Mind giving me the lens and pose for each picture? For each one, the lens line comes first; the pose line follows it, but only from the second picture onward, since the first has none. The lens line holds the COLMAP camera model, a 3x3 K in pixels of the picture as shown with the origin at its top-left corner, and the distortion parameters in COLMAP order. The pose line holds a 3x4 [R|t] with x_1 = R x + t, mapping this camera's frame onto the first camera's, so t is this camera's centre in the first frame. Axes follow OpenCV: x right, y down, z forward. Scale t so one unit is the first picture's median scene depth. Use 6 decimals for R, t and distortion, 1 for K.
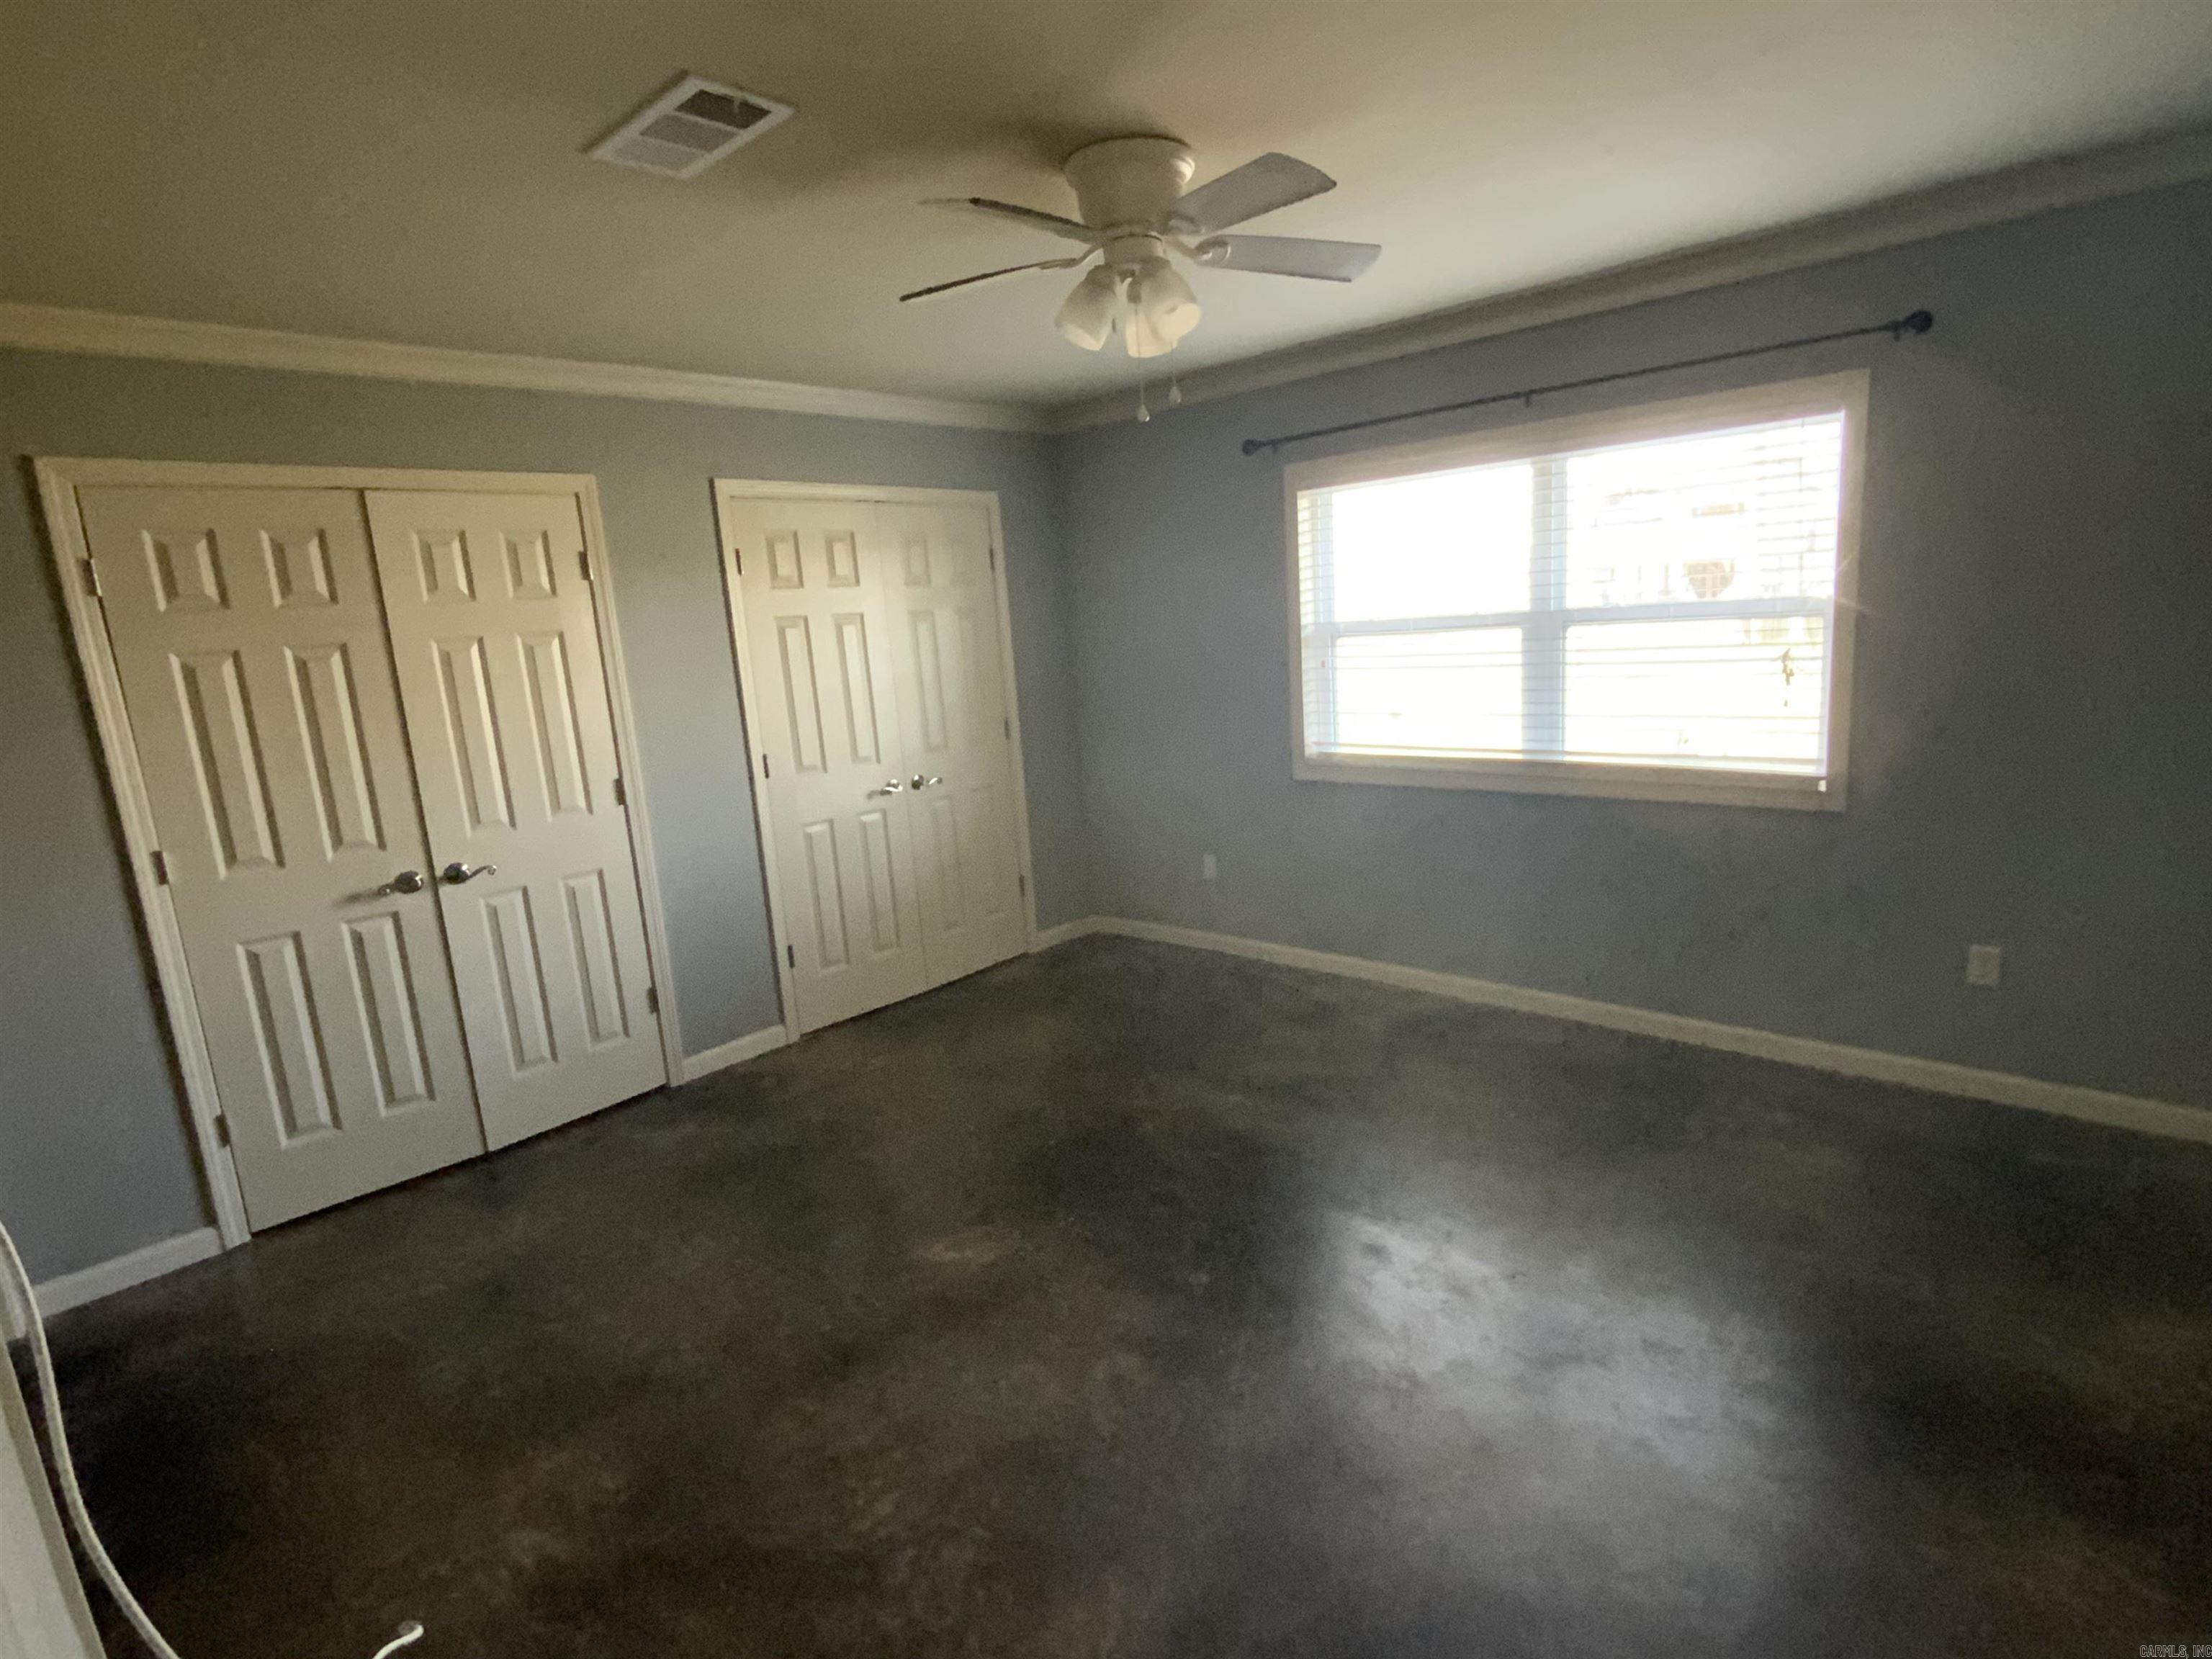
lens RADIAL K [[1128.6, 0, 1101.8], [0, 1128.6, 824.1], [0, 0, 1]] dist [0.029121, -0.020623]
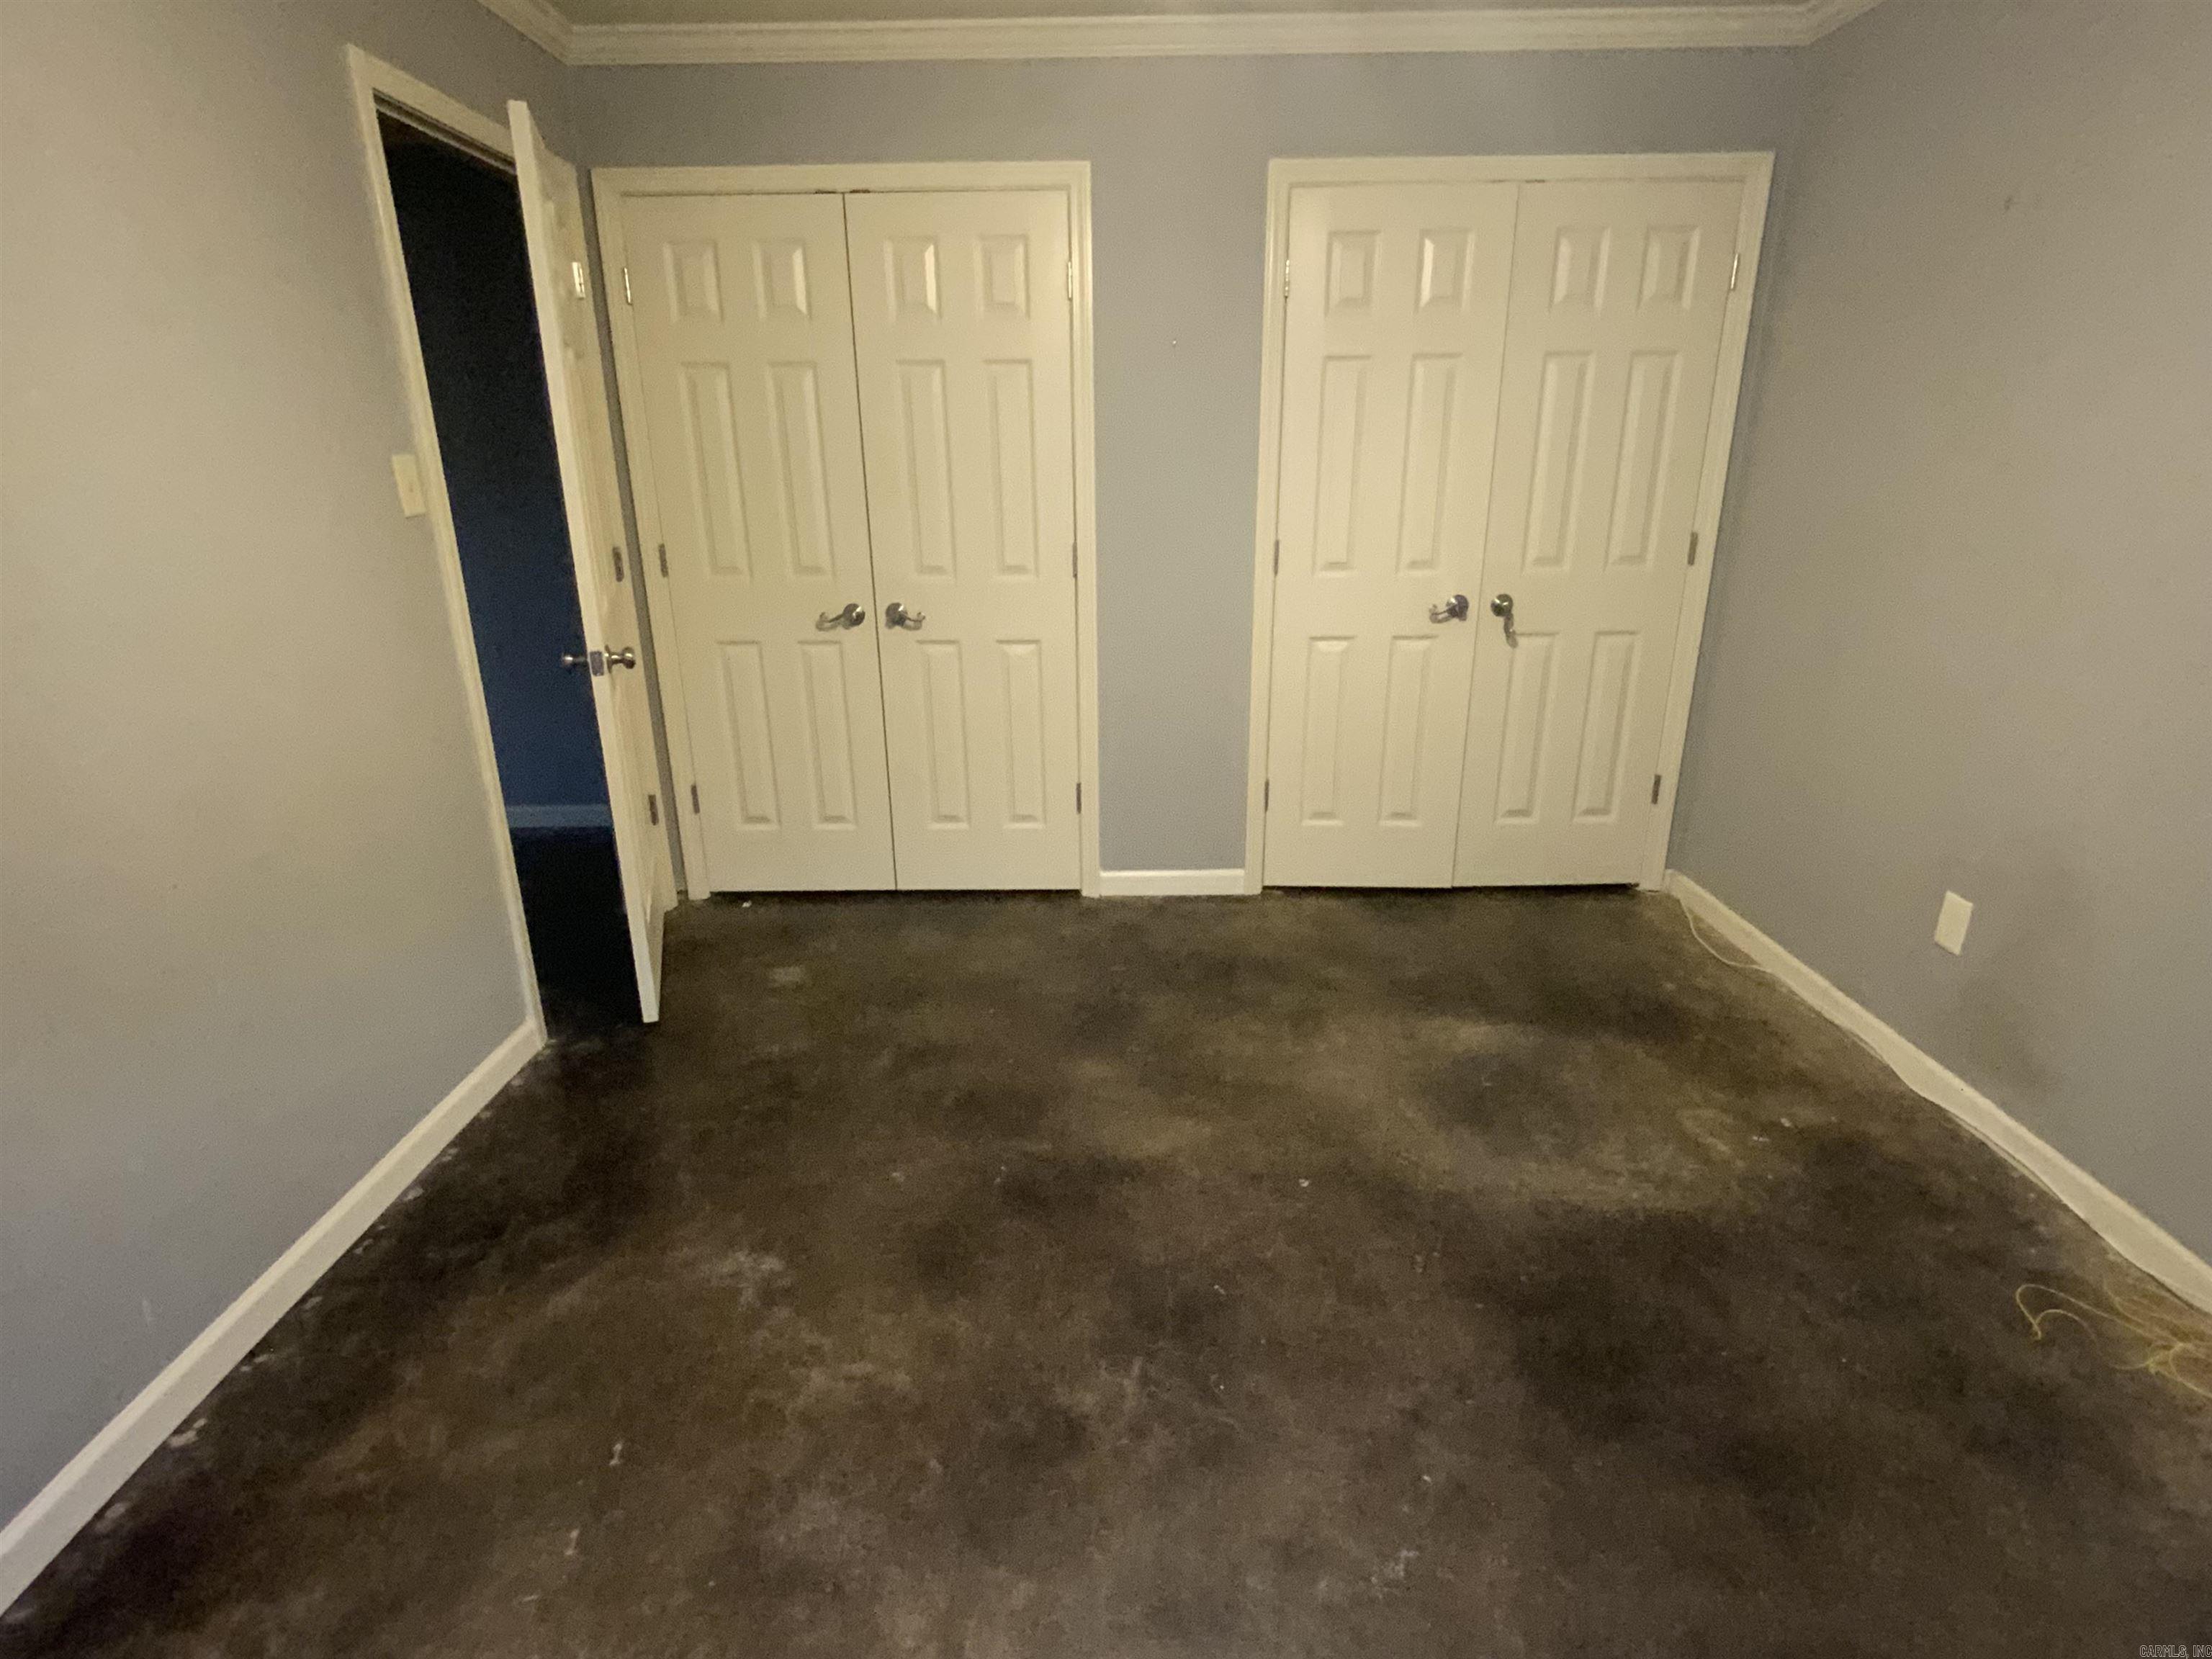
lens RADIAL K [[1258.6, 0, 1106.3], [0, 1258.6, 889.8], [0, 0, 1]] dist [0.003317, -0.030955]
pose [[0.667344, 0.341063, -0.662063, 0.342954], [-0.177214, 0.936162, 0.303638, -0.094289], [0.723358, -0.085304, 0.685183, 0.355422]]
